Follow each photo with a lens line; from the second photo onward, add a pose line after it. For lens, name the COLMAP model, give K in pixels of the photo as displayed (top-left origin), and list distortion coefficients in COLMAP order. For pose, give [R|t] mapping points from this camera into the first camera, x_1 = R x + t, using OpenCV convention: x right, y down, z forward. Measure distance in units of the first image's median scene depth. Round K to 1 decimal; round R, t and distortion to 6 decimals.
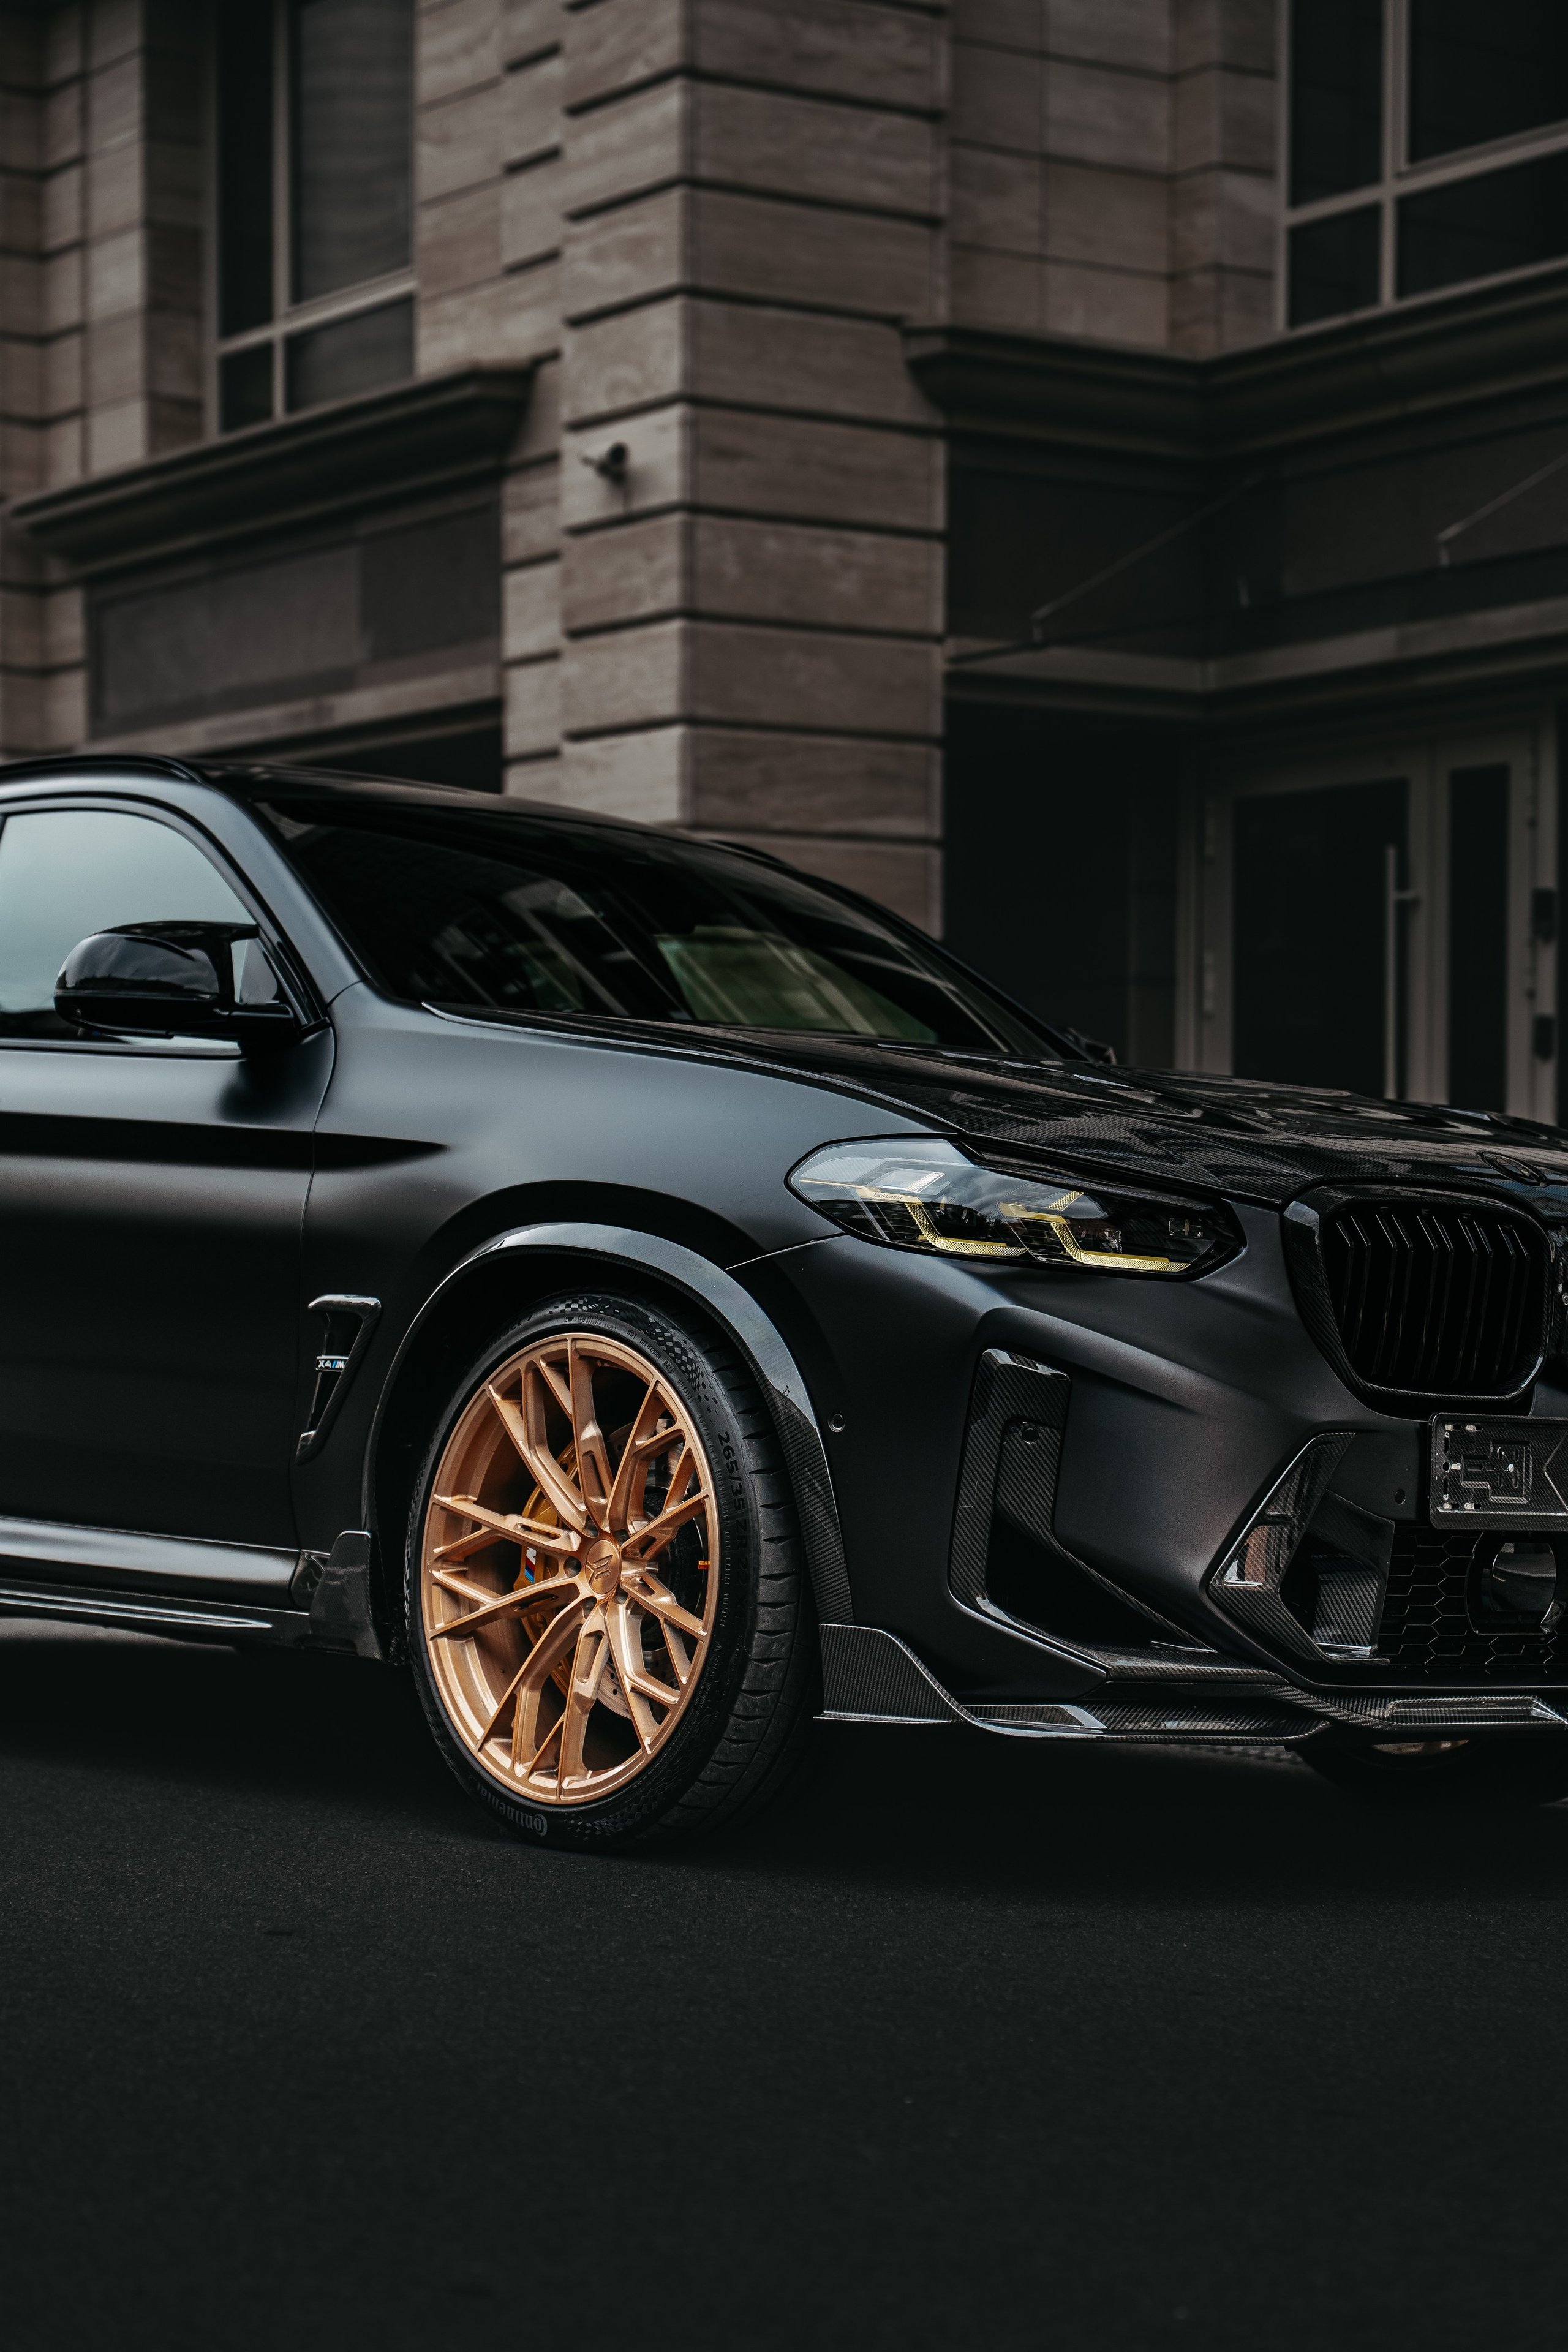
lens RADIAL K [[4442.6, 0, 784.0], [0, 4442.6, 1176.0], [0, 0, 1]] dist [0.620791, -3.659365]
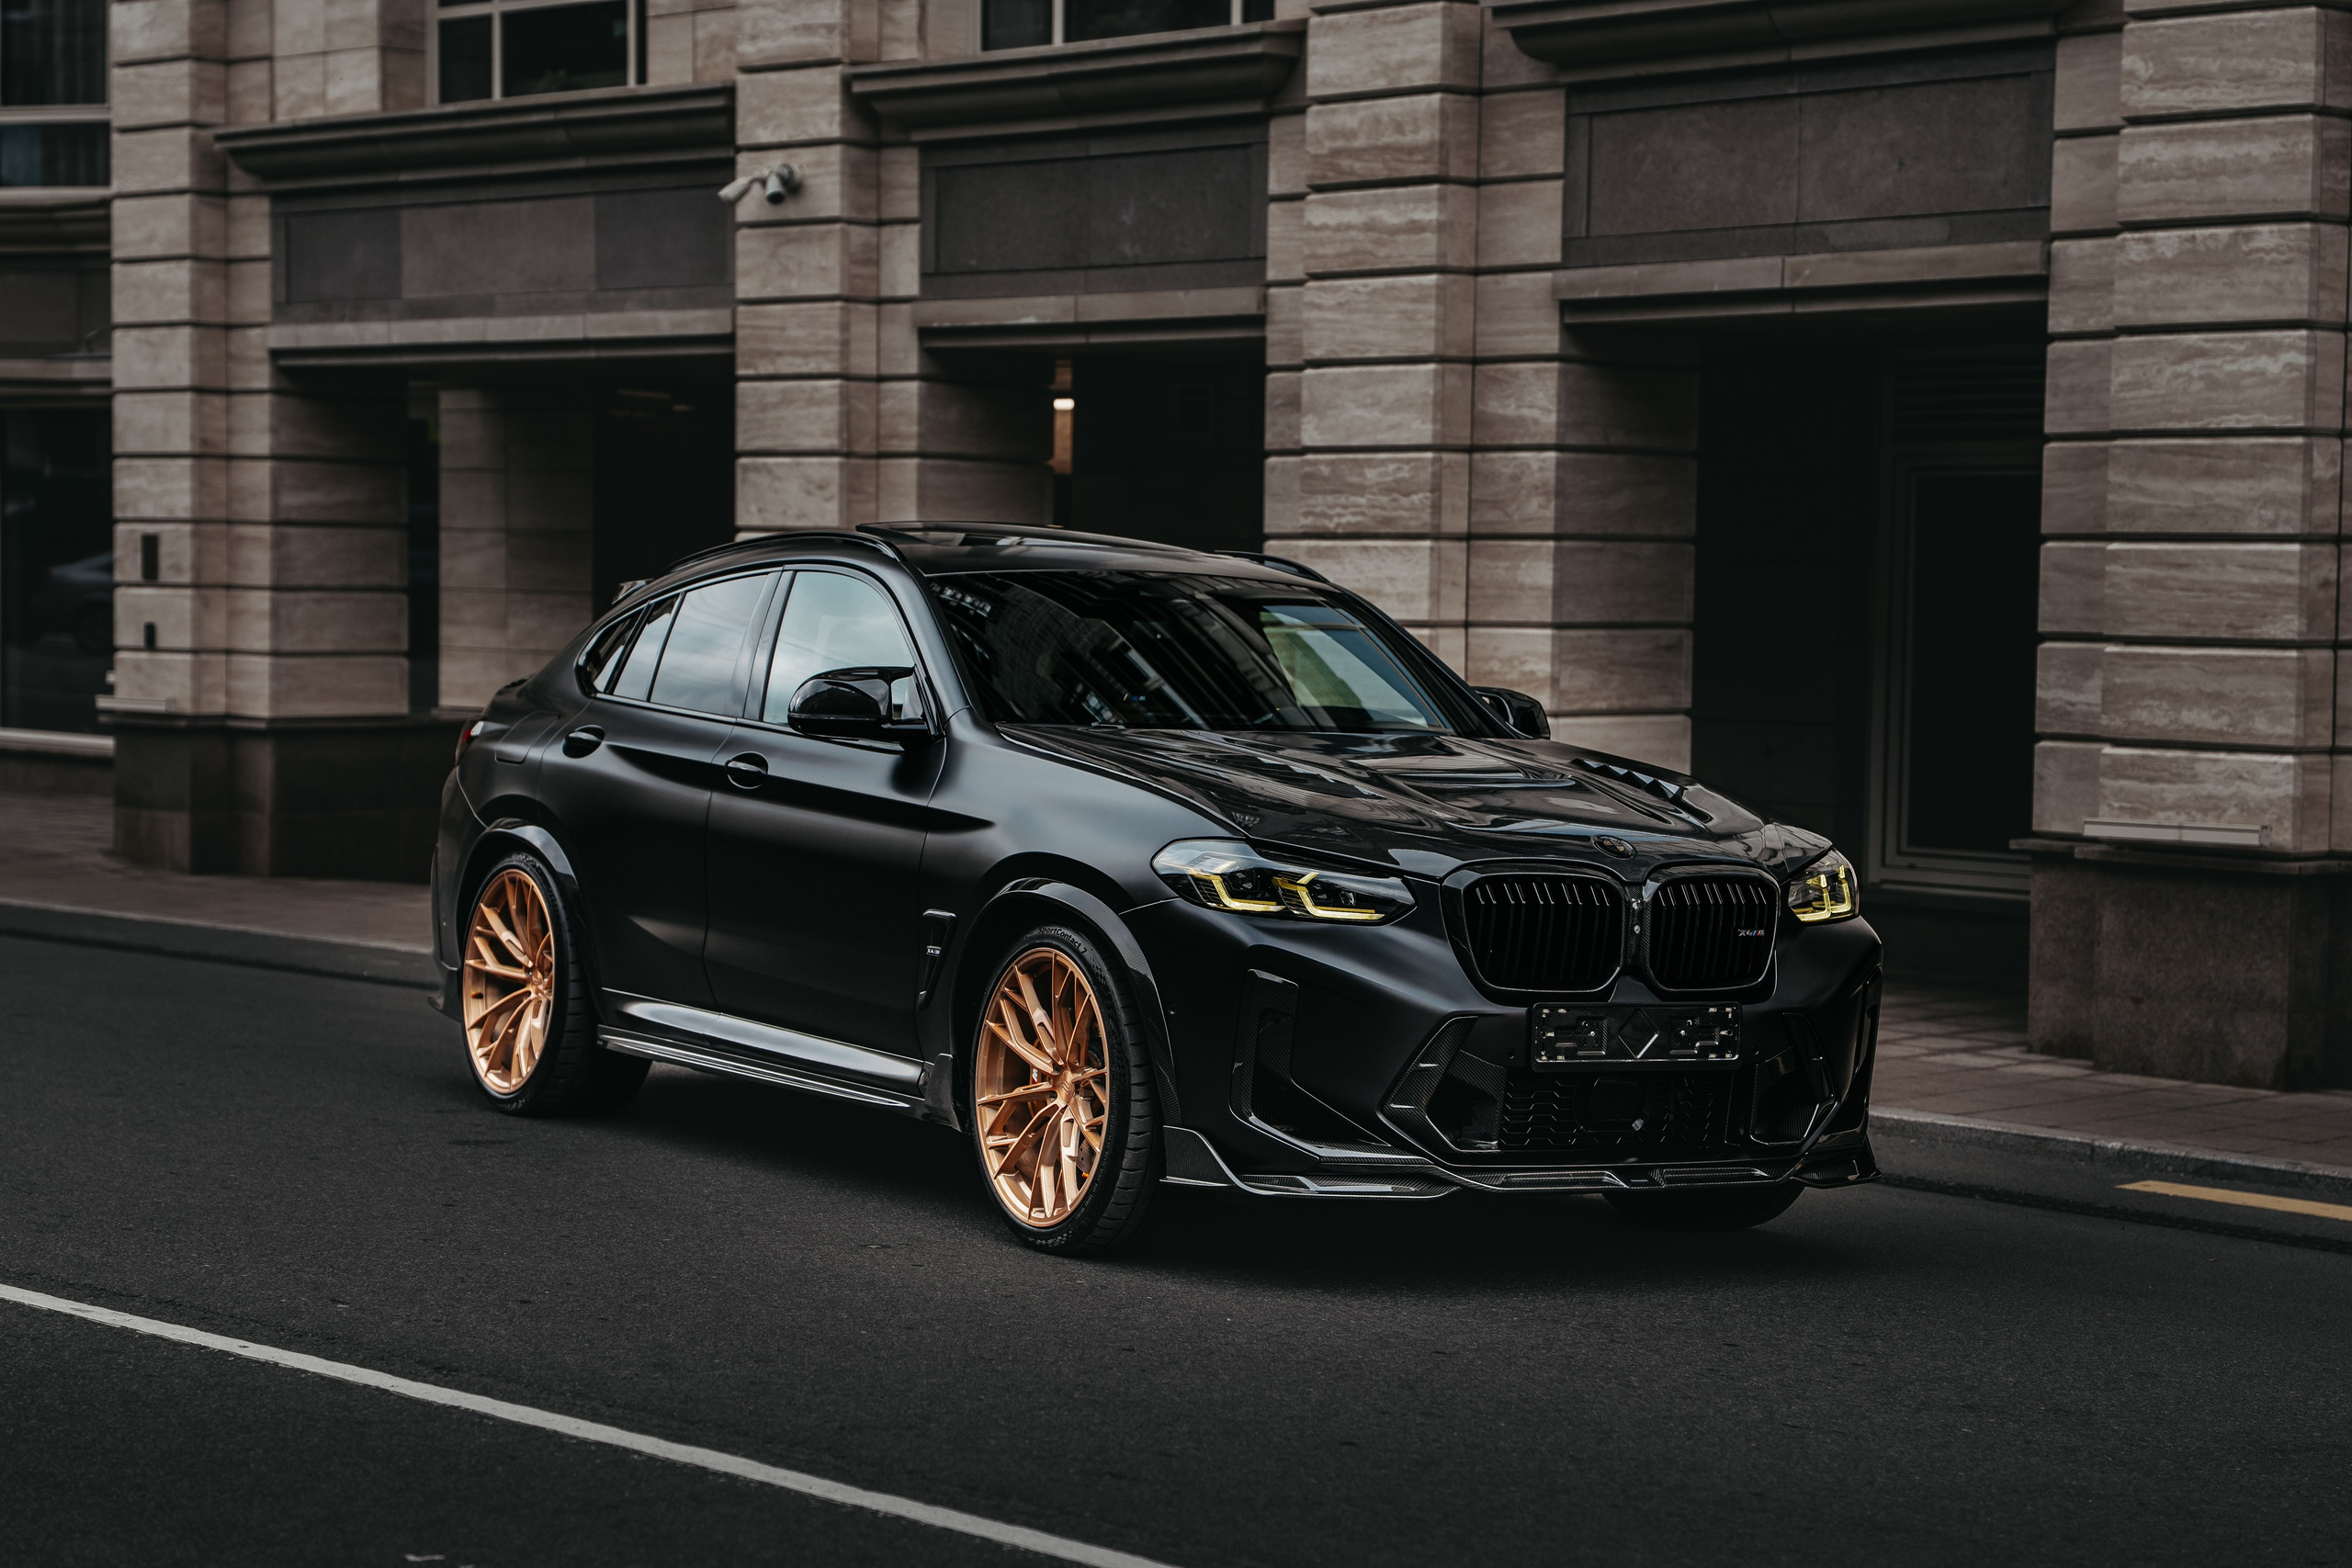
lens RADIAL K [[4442.1, 0, 1172.1], [0, 4442.1, 770.1], [0, 0, 1]] dist [0.620791, -3.659365]
pose [[0.981570, 0.000781, -0.191103, 0.138289], [0.011113, 0.998066, 0.061156, -0.057323], [0.190782, -0.062153, 0.979663, -0.270530]]
